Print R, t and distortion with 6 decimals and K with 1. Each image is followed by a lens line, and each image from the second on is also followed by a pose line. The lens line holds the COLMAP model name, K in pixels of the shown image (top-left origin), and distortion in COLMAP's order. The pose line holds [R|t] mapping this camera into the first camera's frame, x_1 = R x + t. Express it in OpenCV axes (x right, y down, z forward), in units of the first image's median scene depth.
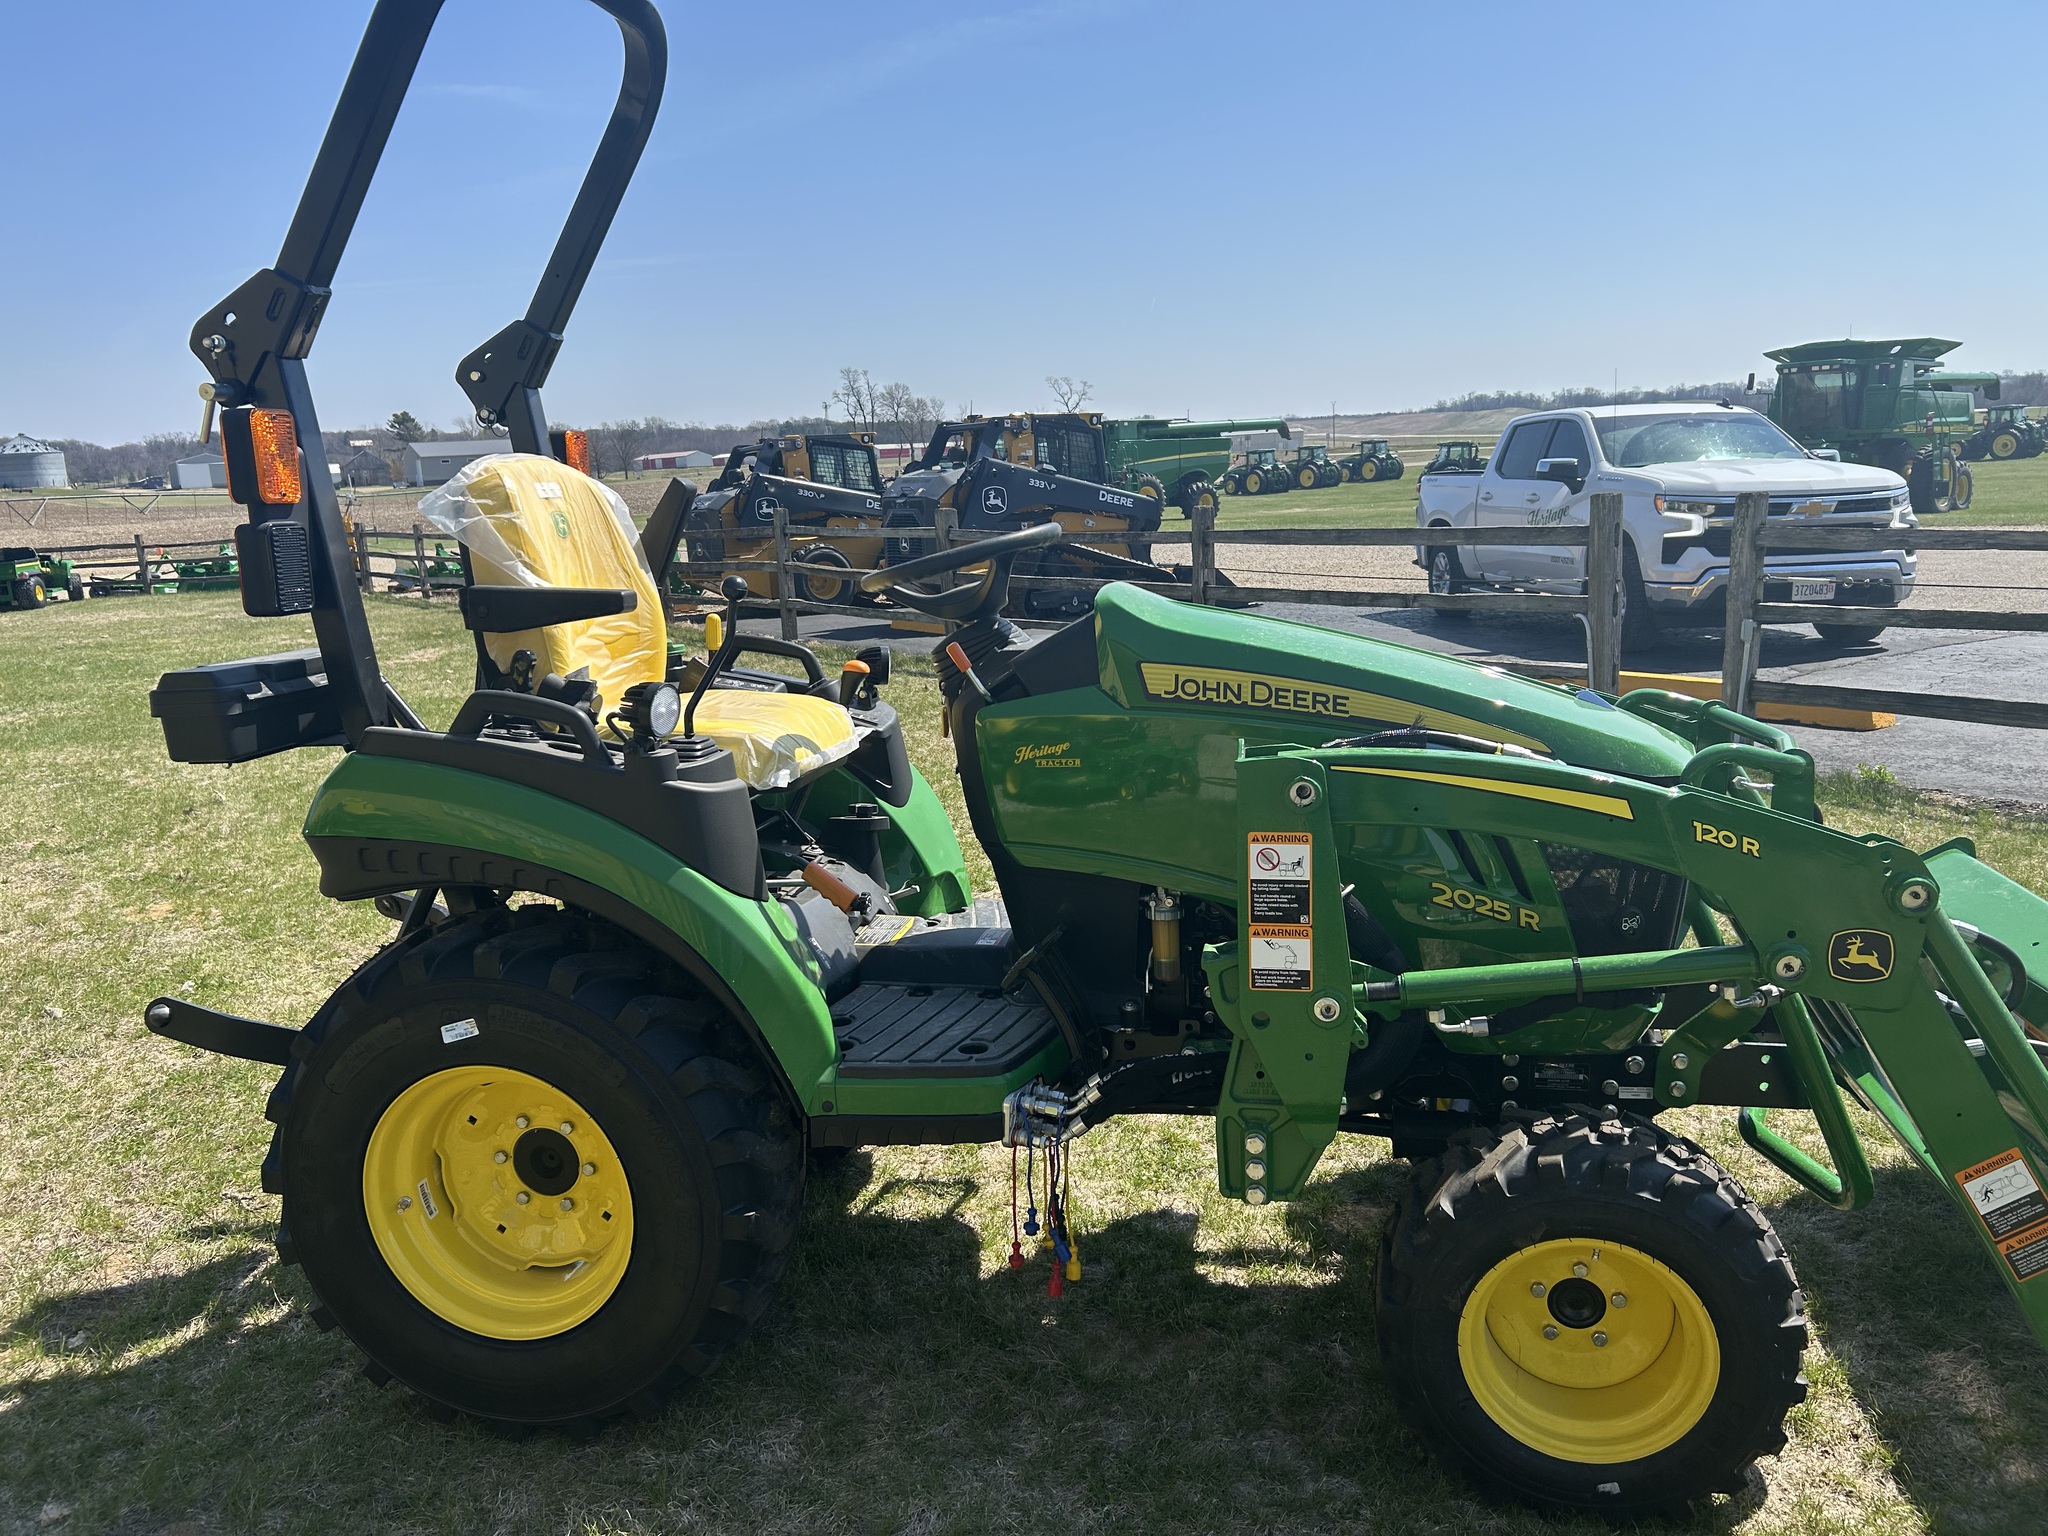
lens RADIAL K [[1535.8, 0, 1047.0], [0, 1535.8, 765.7], [0, 0, 1]] dist [0.047932, -0.056087]
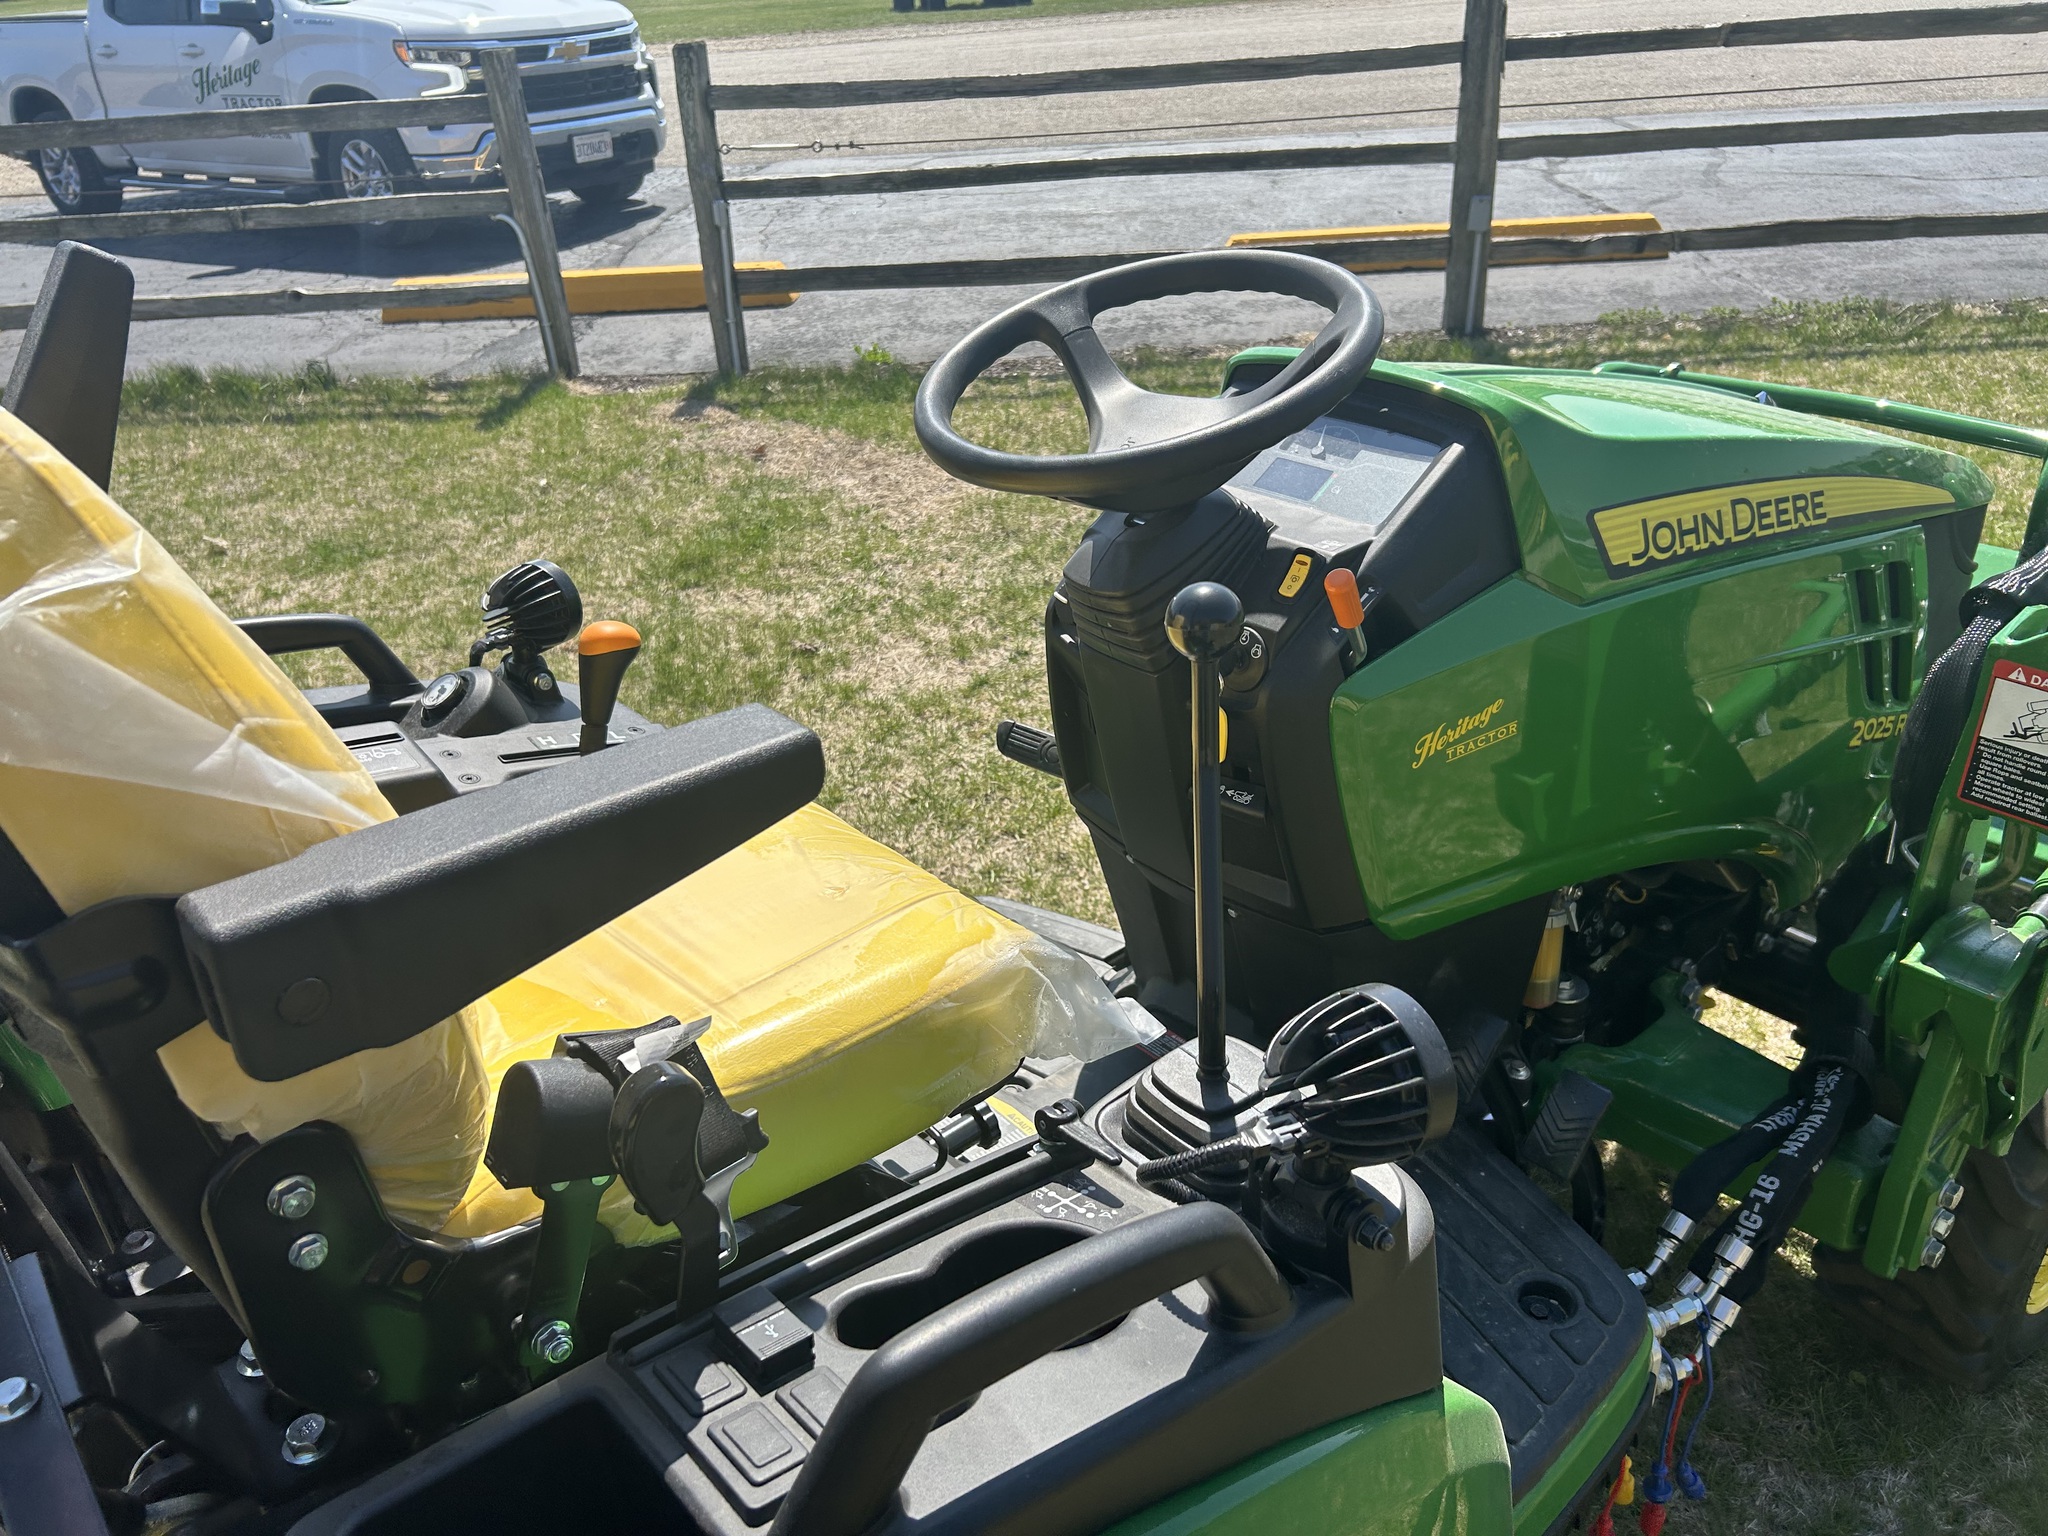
lens RADIAL K [[1539.1, 0, 1032.0], [0, 1539.1, 787.9], [0, 0, 1]] dist [0.013536, -0.003129]
pose [[0.636549, -0.377699, 0.672420, -0.093431], [0.172577, 0.919522, 0.353125, -0.041345], [-0.751680, -0.108737, 0.650503, 0.162114]]
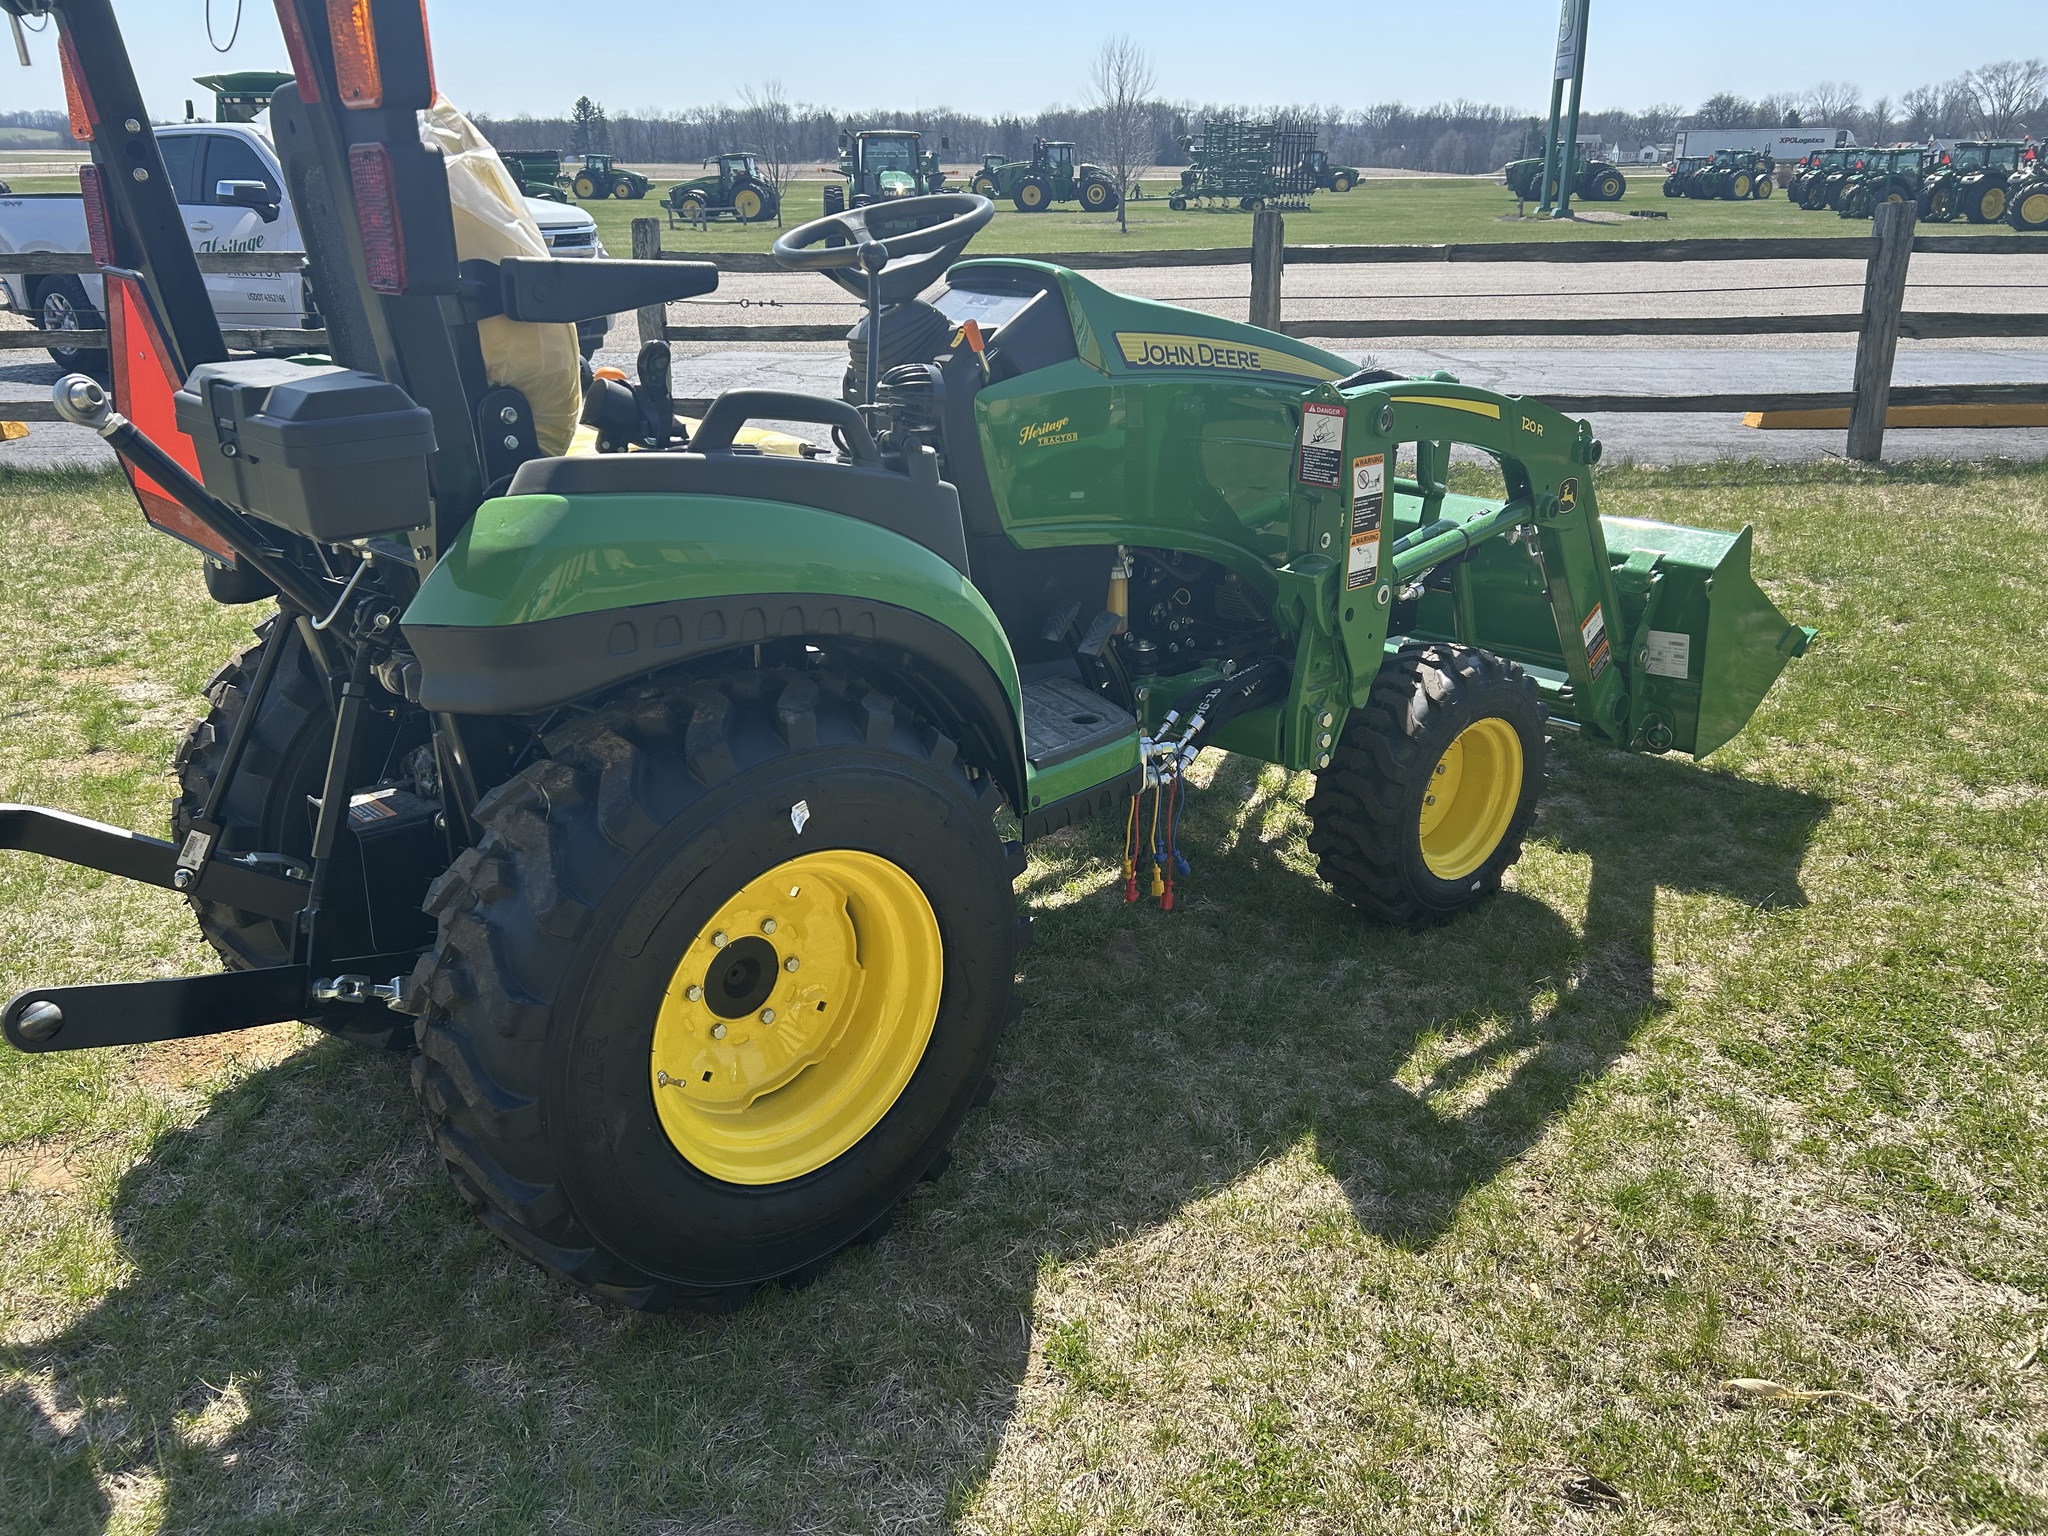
lens RADIAL K [[1525.1, 0, 1024.0], [0, 1525.1, 768.0], [0, 0, 1]] dist [0.026997, -0.005298]
pose [[0.605352, -0.249489, 0.755847, -0.174753], [0.128693, 0.967791, 0.216378, -0.002645], [-0.785485, -0.033713, 0.617961, 0.079371]]
